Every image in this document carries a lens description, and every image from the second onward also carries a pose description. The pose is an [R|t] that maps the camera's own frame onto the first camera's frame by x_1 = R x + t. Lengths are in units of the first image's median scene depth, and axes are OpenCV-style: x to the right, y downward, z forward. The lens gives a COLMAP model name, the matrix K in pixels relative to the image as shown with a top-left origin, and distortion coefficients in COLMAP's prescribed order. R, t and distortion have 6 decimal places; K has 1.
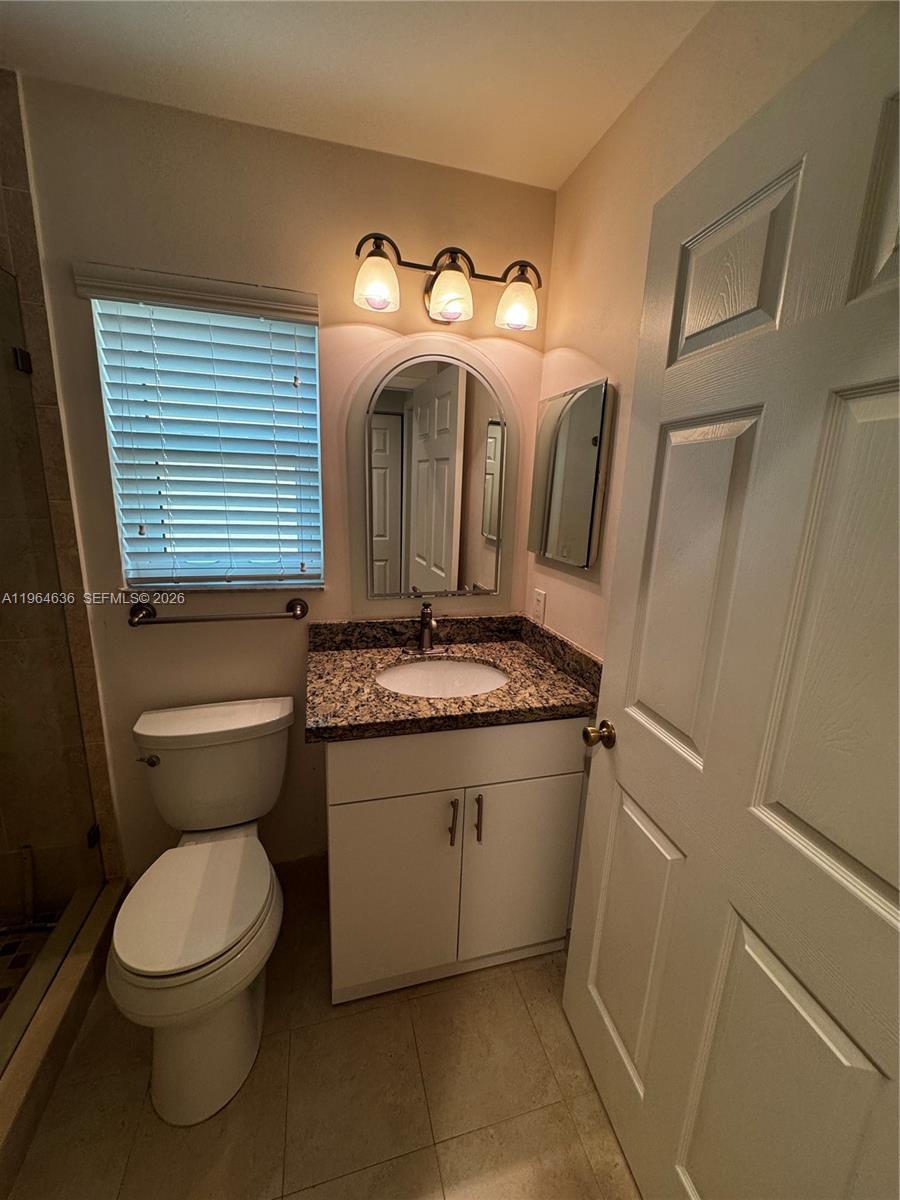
lens RADIAL K [[476.6, 0, 451.3], [0, 476.6, 600.5], [0, 0, 1]] dist [-0.001095, 0.000199]
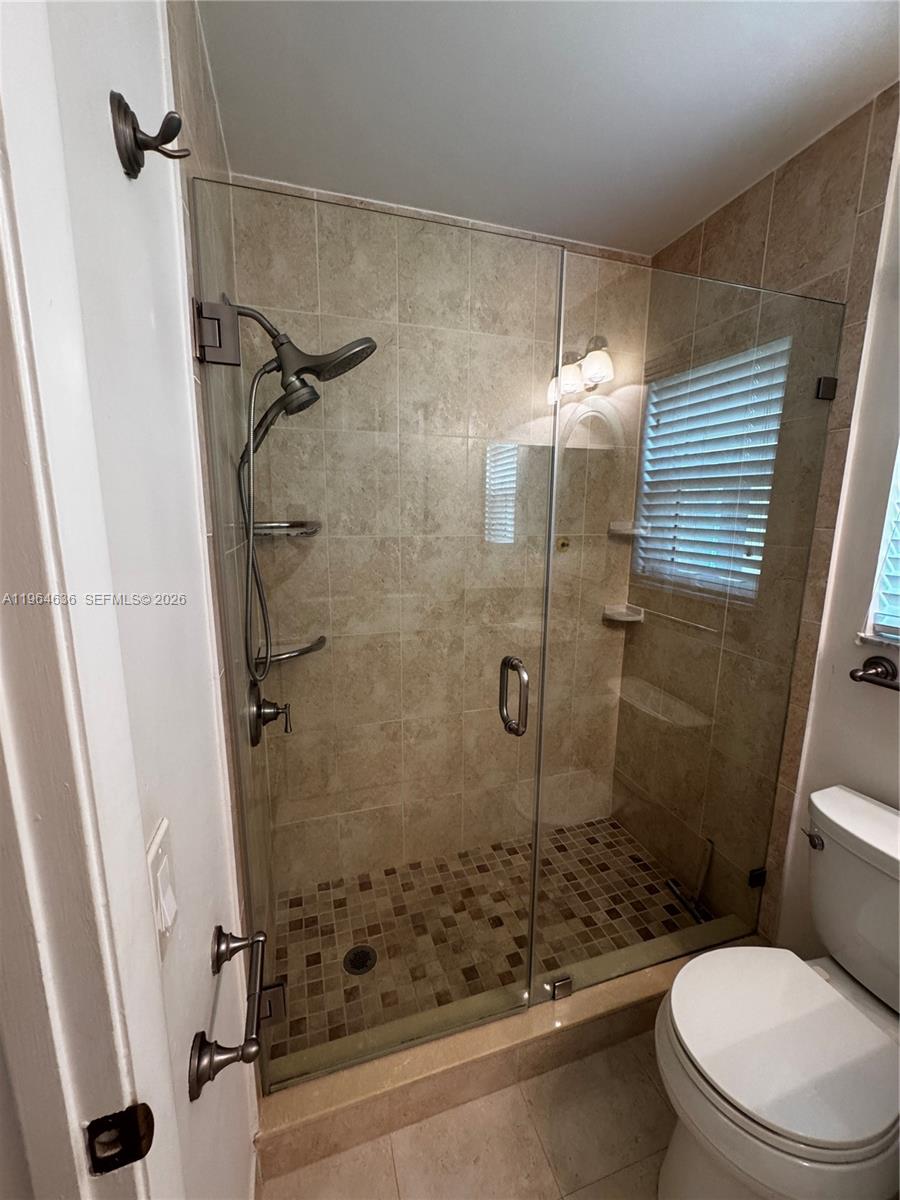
lens RADIAL K [[484.2, 0, 455.0], [0, 484.2, 596.3], [0, 0, 1]] dist [0.002521, 0.000034]
pose [[0.048784, 0.144541, -0.988296, 0.103165], [-0.238629, 0.962506, 0.128990, -0.028269], [0.969885, 0.229544, 0.081447, 0.226246]]
